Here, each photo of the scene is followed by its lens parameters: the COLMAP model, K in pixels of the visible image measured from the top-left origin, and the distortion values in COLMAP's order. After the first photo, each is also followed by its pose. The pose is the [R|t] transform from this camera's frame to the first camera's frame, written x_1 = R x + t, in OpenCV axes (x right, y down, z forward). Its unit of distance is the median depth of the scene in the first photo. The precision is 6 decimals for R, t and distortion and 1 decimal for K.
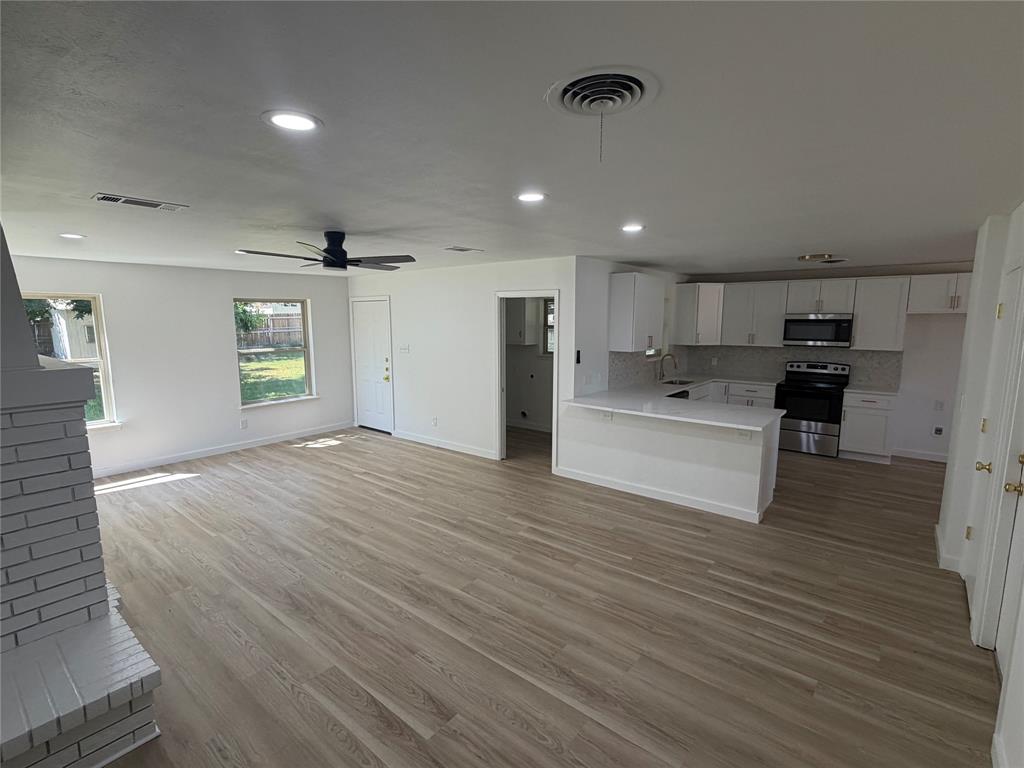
lens RADIAL K [[485.0, 0, 519.7], [0, 485.0, 380.8], [0, 0, 1]] dist [0.010263, 0.000171]
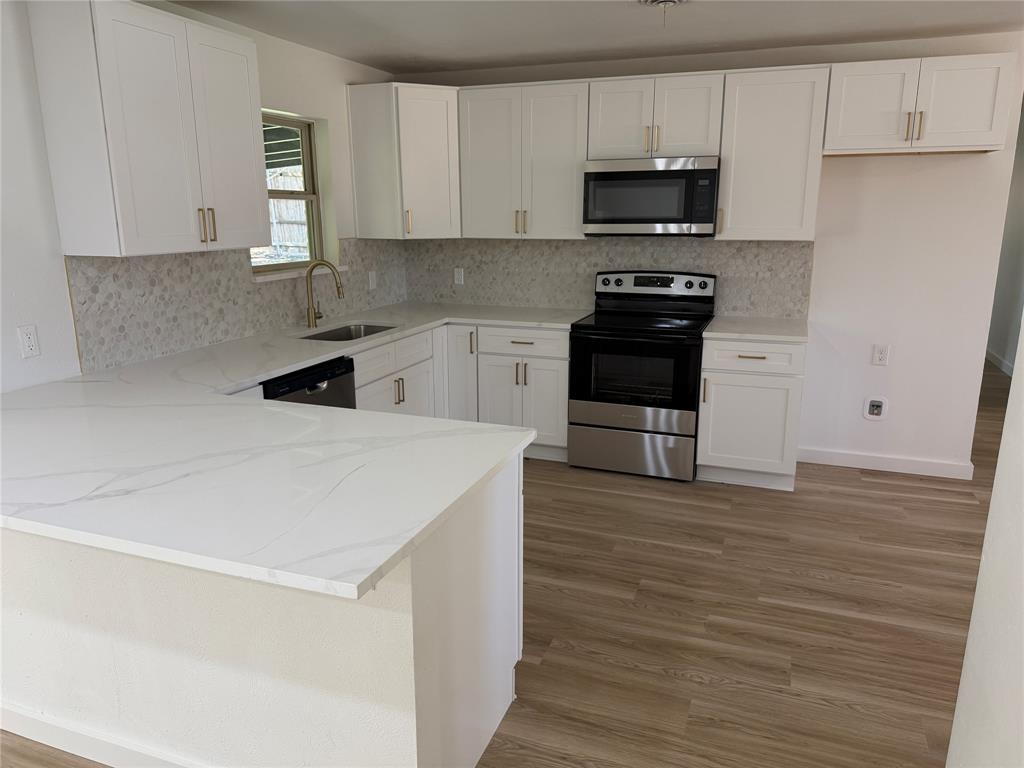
lens RADIAL K [[722.0, 0, 512.9], [0, 722.0, 385.0], [0, 0, 1]] dist [0.042730, -0.029256]
pose [[0.950427, -0.078643, 0.300839, 0.284603], [0.046260, 0.992483, 0.113299, -0.016188], [-0.307488, -0.093765, 0.946921, 0.405482]]
